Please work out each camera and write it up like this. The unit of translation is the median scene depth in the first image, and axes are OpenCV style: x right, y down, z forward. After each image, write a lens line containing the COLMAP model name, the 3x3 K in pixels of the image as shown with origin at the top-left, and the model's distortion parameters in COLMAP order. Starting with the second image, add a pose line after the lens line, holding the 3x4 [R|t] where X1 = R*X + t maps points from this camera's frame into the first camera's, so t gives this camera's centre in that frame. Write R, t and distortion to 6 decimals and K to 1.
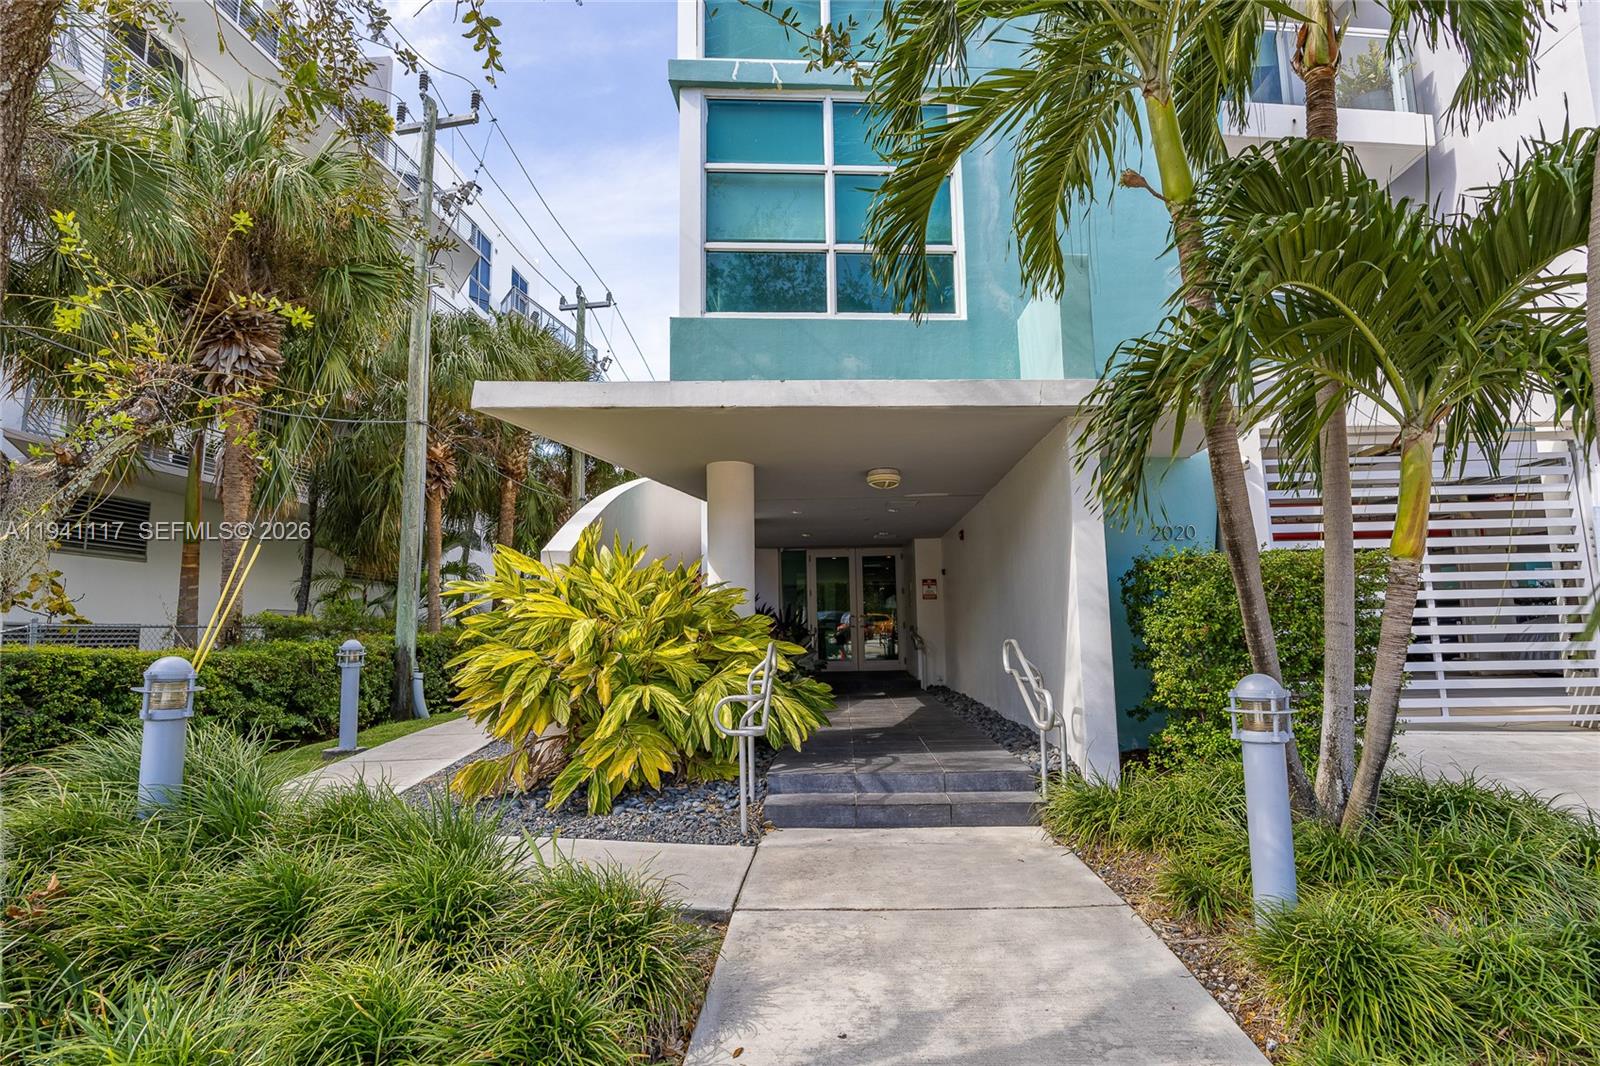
lens RADIAL K [[837.6, 0, 800.0], [0, 837.6, 533.0], [0, 0, 1]] dist [-0.000005, -0.000013]
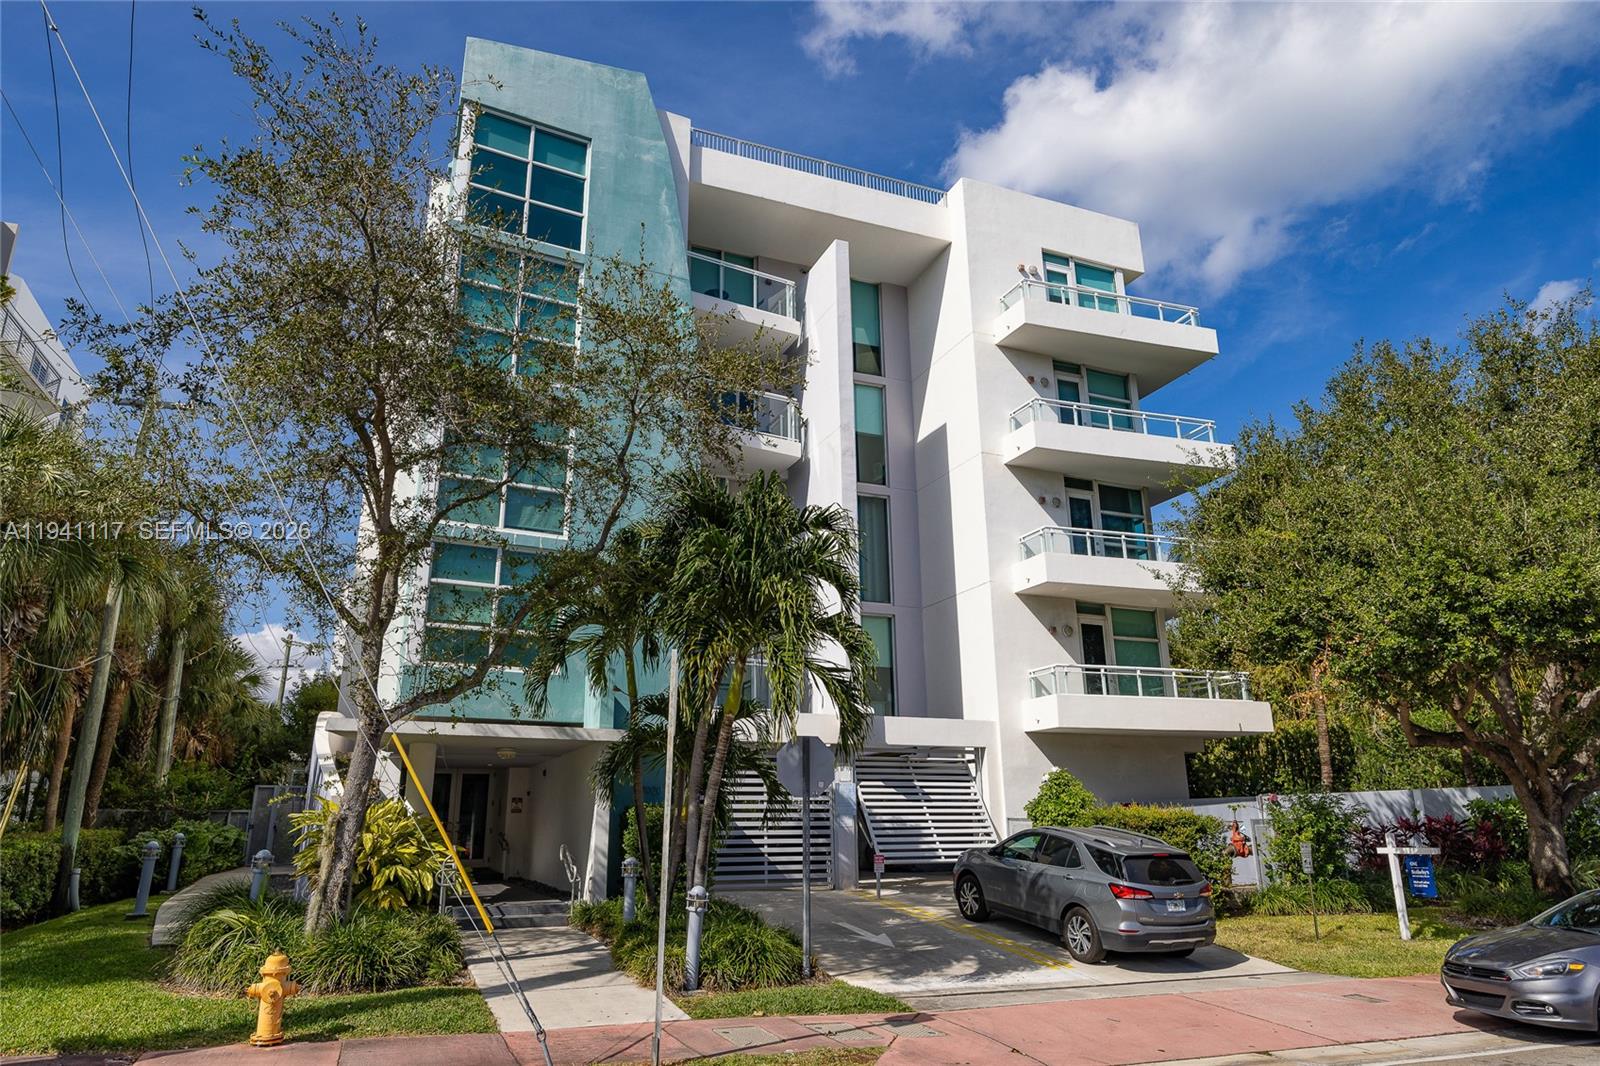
lens RADIAL K [[1015.0, 0, 800.0], [0, 1015.0, 533.0], [0, 0, 1]] dist [0.000169, 0.000533]
pose [[0.902736, 0.131976, 0.409451, -0.322468], [-0.062940, 0.982057, -0.177773, -0.202083], [-0.425565, 0.134711, 0.894845, -1.457644]]
